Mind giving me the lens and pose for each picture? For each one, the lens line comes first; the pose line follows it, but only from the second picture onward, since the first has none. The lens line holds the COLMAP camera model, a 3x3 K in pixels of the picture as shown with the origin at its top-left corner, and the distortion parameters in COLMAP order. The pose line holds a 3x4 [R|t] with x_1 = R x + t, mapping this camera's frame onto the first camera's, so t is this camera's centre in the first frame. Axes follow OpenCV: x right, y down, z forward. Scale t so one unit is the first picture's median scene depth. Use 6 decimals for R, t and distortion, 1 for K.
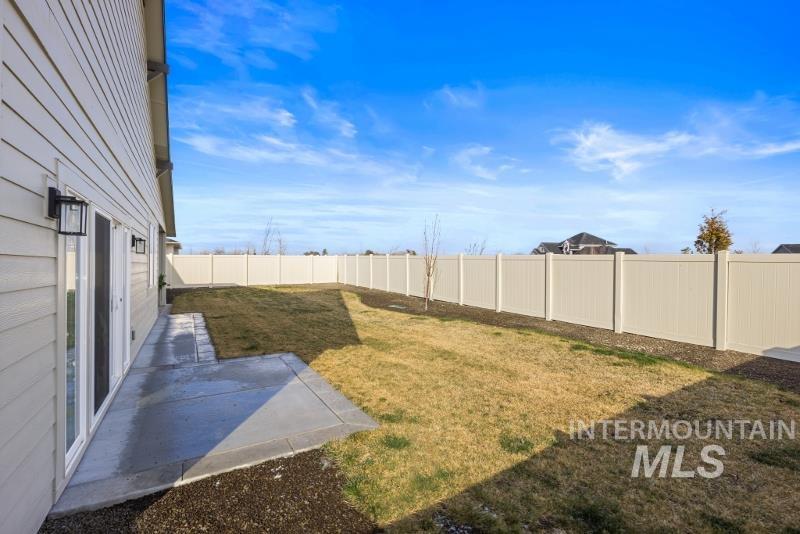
lens RADIAL K [[357.4, 0, 400.0], [0, 357.4, 267.0], [0, 0, 1]] dist [-0.000195, 0.000056]
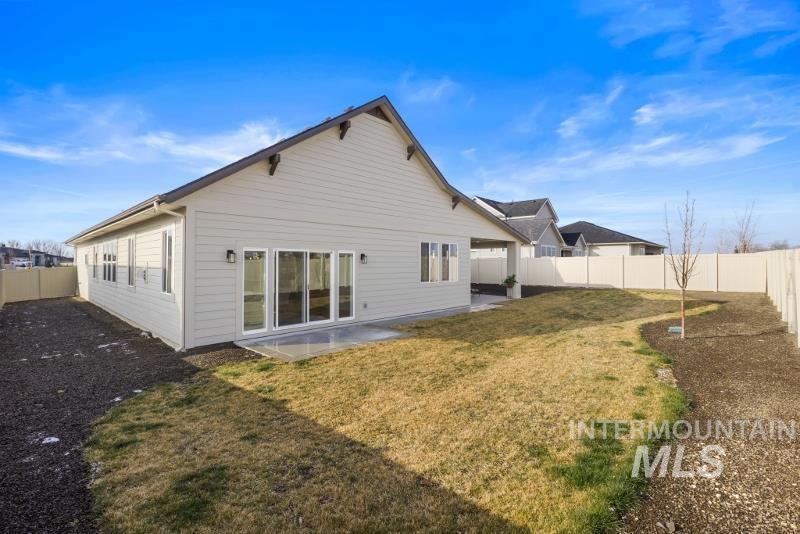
lens RADIAL K [[357.4, 0, 400.0], [0, 357.4, 267.0], [0, 0, 1]] dist [-0.000195, 0.000056]
pose [[0.269804, 0.006736, -0.962892, 0.583590], [-0.002256, 0.999977, 0.006363, -0.014109], [0.962912, 0.000456, 0.269814, 0.335950]]
